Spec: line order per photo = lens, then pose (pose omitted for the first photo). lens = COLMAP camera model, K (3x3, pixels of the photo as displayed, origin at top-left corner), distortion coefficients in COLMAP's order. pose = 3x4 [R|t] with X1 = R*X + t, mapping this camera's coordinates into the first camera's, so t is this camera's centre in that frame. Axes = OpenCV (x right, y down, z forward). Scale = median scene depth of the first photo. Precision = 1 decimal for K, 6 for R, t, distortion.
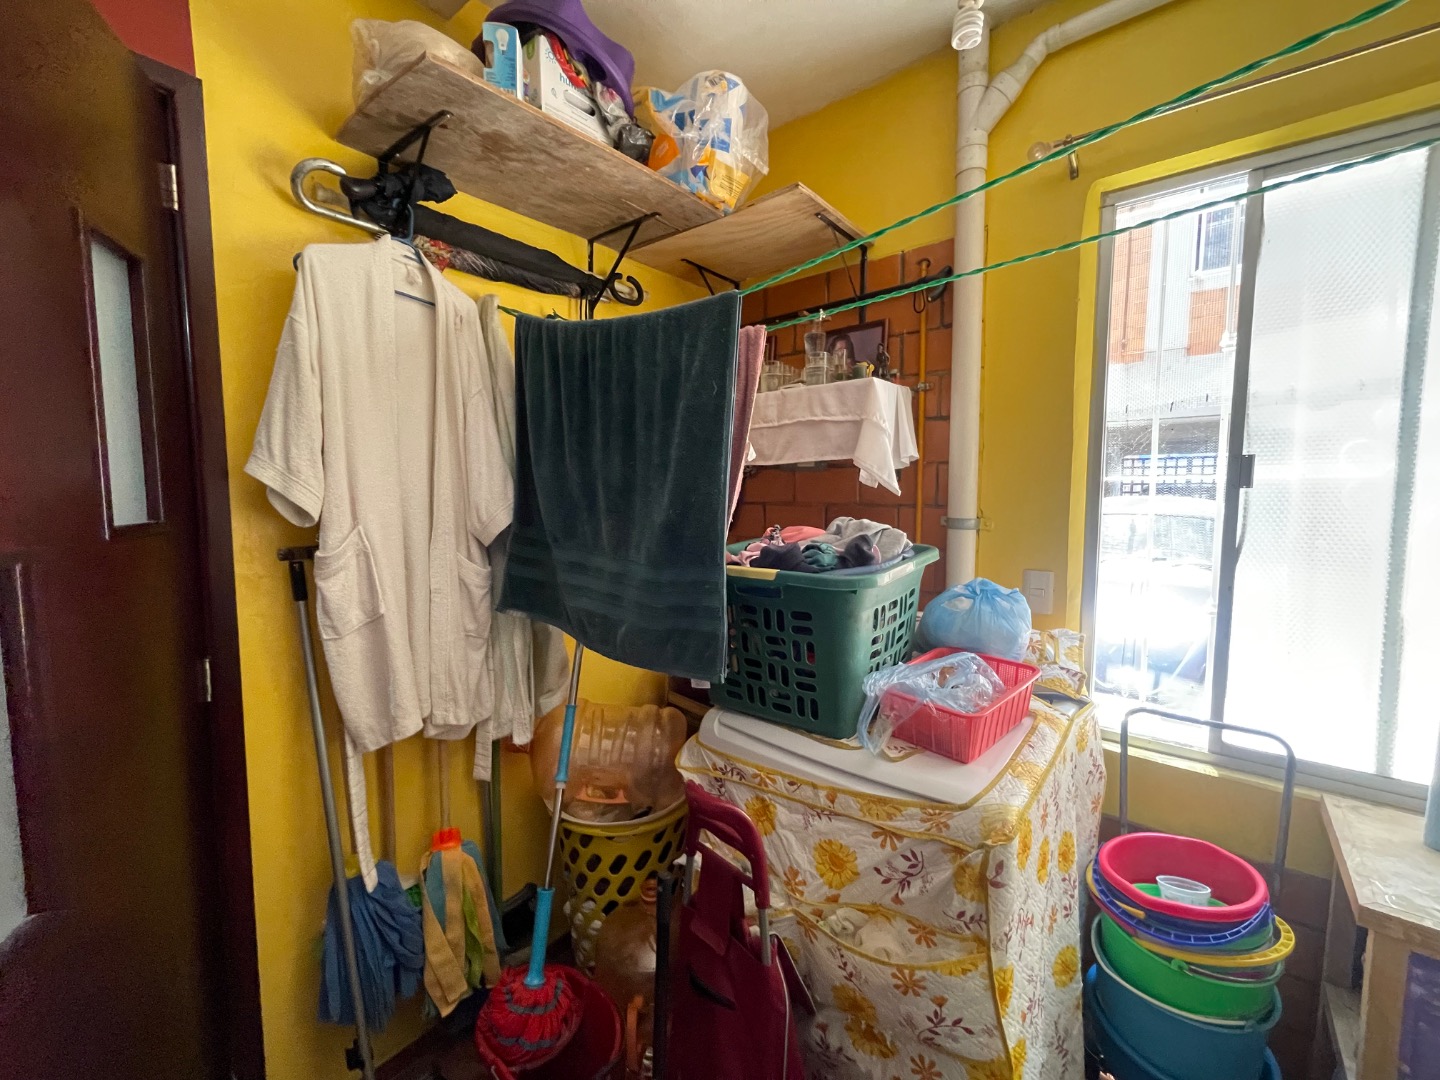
lens RADIAL K [[583.0, 0, 717.4], [0, 583.0, 535.4], [0, 0, 1]] dist [-0.002273, 0.001878]
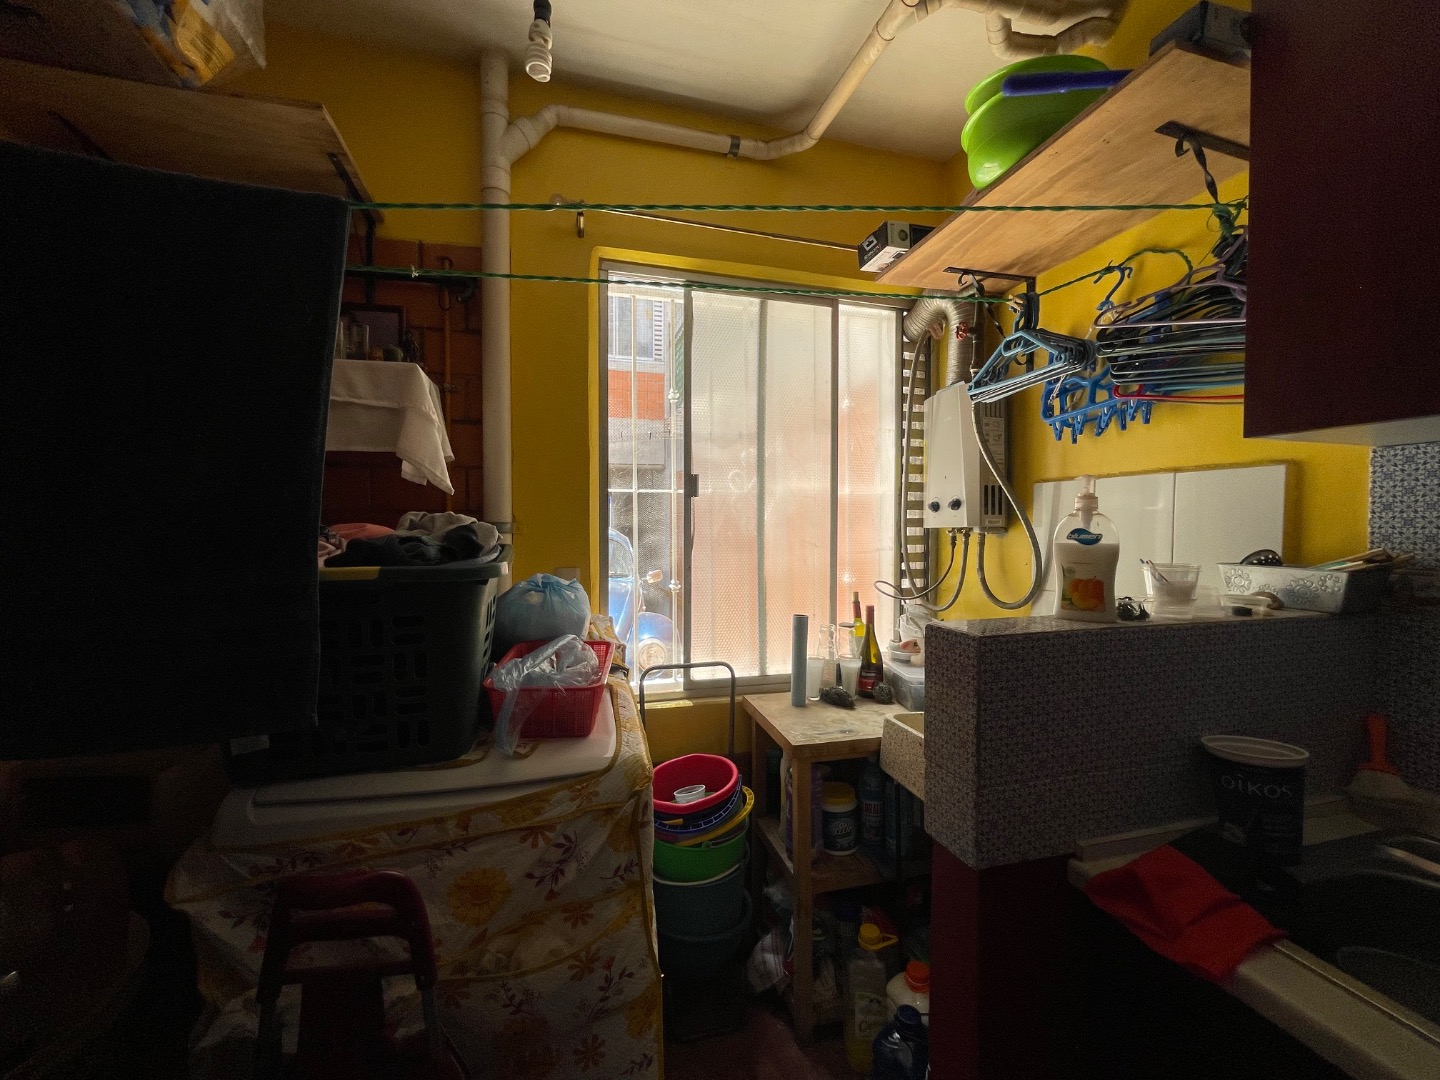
lens RADIAL K [[583.0, 0, 716.9], [0, 583.0, 534.1], [0, 0, 1]] dist [-0.002273, 0.001878]
pose [[0.577824, -0.009712, 0.816104, -0.251380], [0.061763, 0.997582, -0.031858, 0.062440], [-0.813821, 0.068813, 0.577026, 0.144766]]
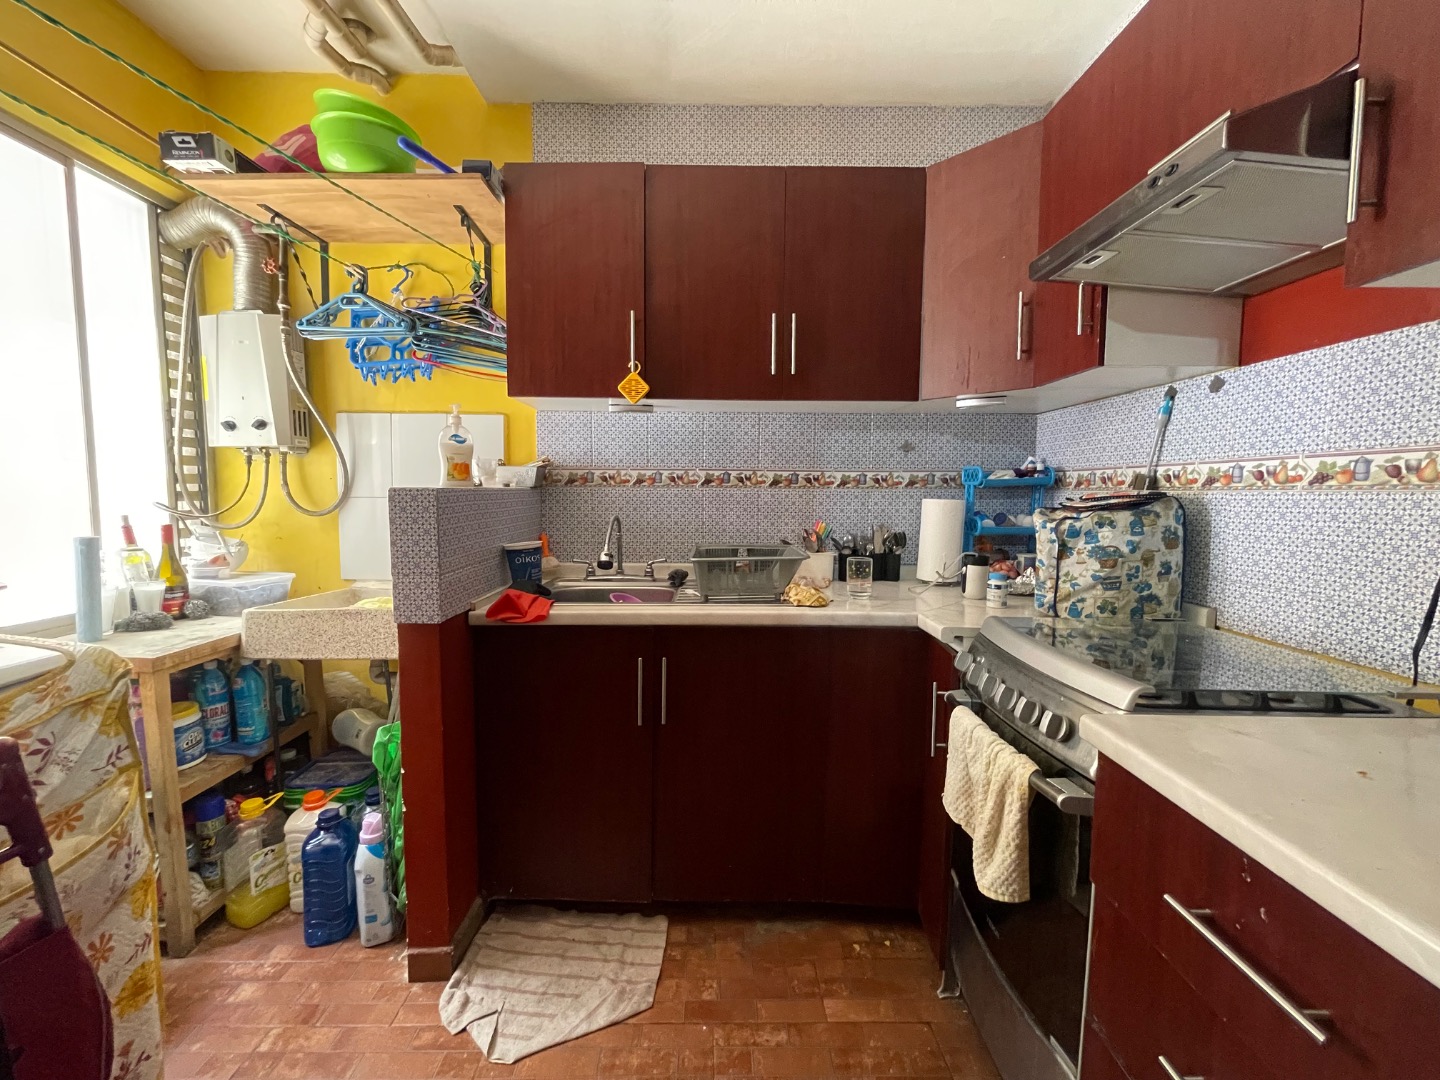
lens RADIAL K [[583.0, 0, 714.9], [0, 583.0, 533.6], [0, 0, 1]] dist [-0.002273, 0.001878]
pose [[-0.633352, -0.059572, 0.771567, -0.748395], [0.058122, 0.990555, 0.124190, 0.149417], [-0.771678, 0.123501, -0.623908, 0.575156]]
